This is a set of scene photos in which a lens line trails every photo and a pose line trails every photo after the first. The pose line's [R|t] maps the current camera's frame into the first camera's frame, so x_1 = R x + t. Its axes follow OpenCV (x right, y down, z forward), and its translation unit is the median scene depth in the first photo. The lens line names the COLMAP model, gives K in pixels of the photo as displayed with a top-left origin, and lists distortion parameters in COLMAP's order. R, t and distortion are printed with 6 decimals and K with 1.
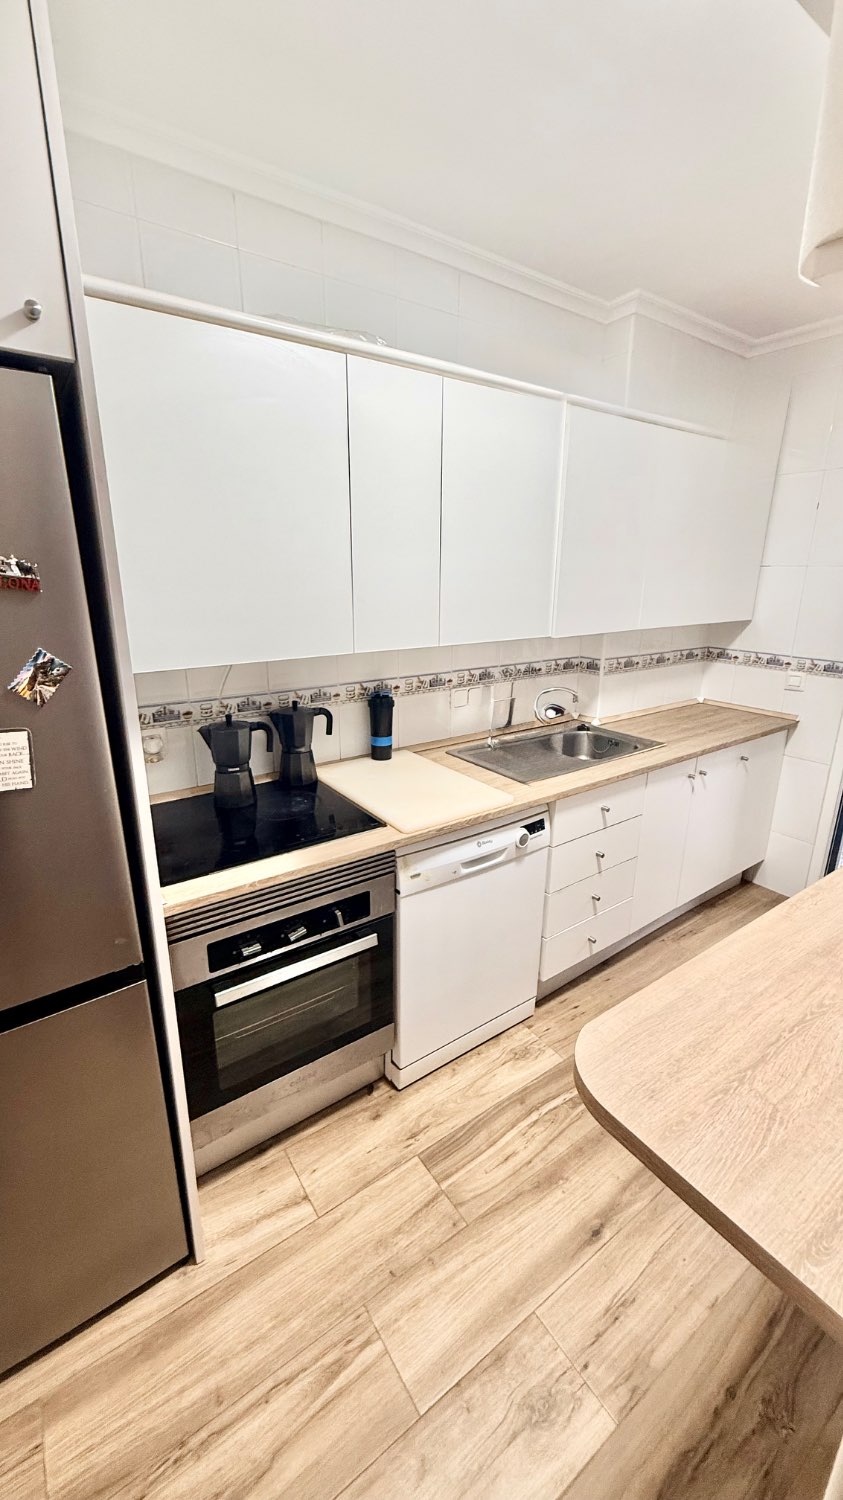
lens RADIAL K [[602.0, 0, 425.5], [0, 602.0, 747.2], [0, 0, 1]] dist [0.000737, -0.000882]
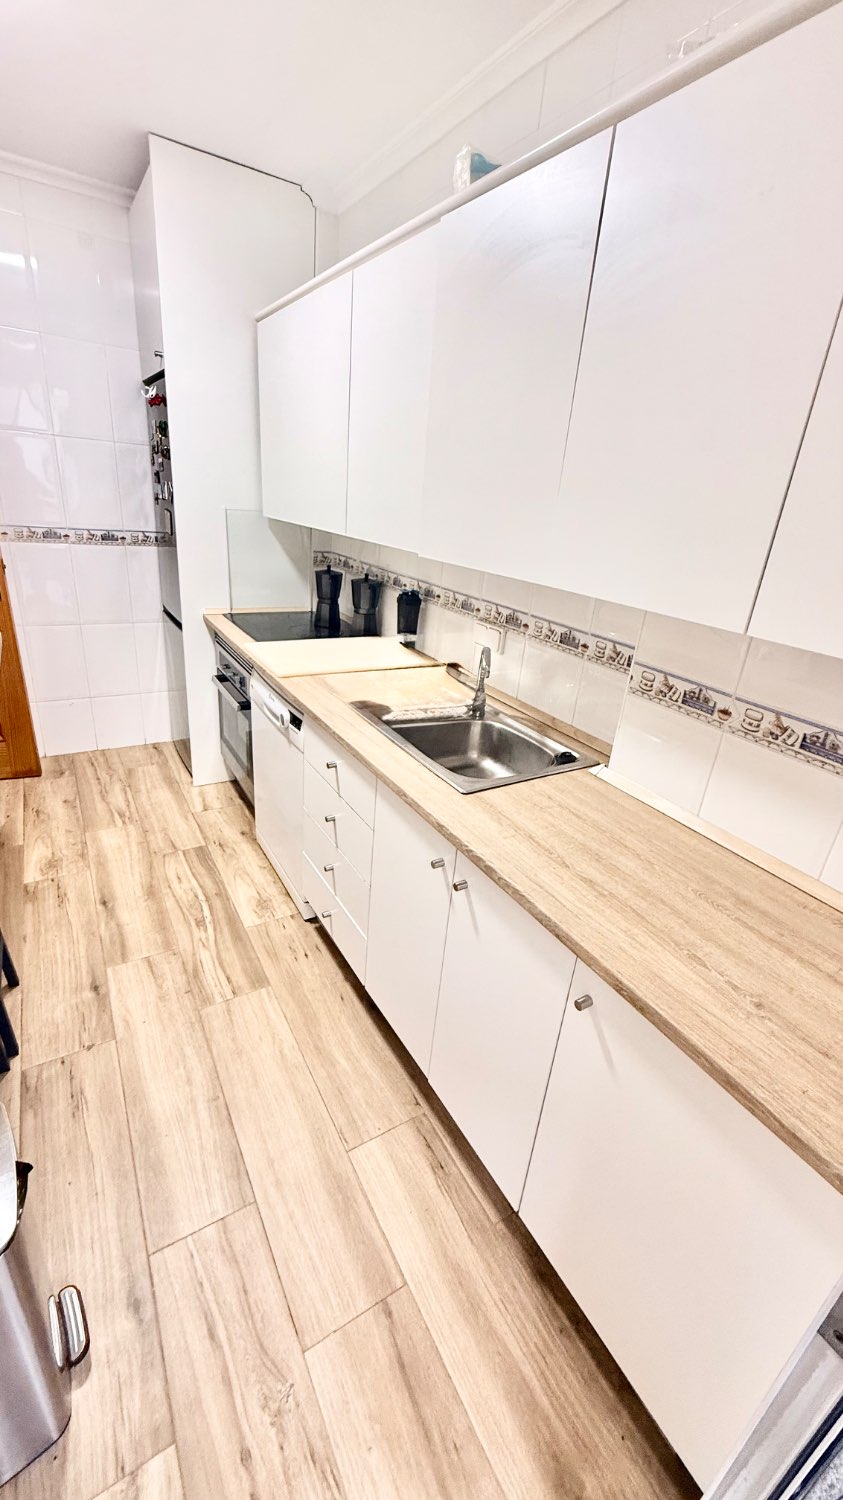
lens RADIAL K [[602.0, 0, 422.4], [0, 602.0, 757.7], [0, 0, 1]] dist [0.000737, -0.000882]
pose [[-0.076780, 0.377449, -0.922842, 1.395762], [-0.385421, 0.842387, 0.376609, -0.340482], [0.919541, 0.384599, 0.080799, 1.401059]]
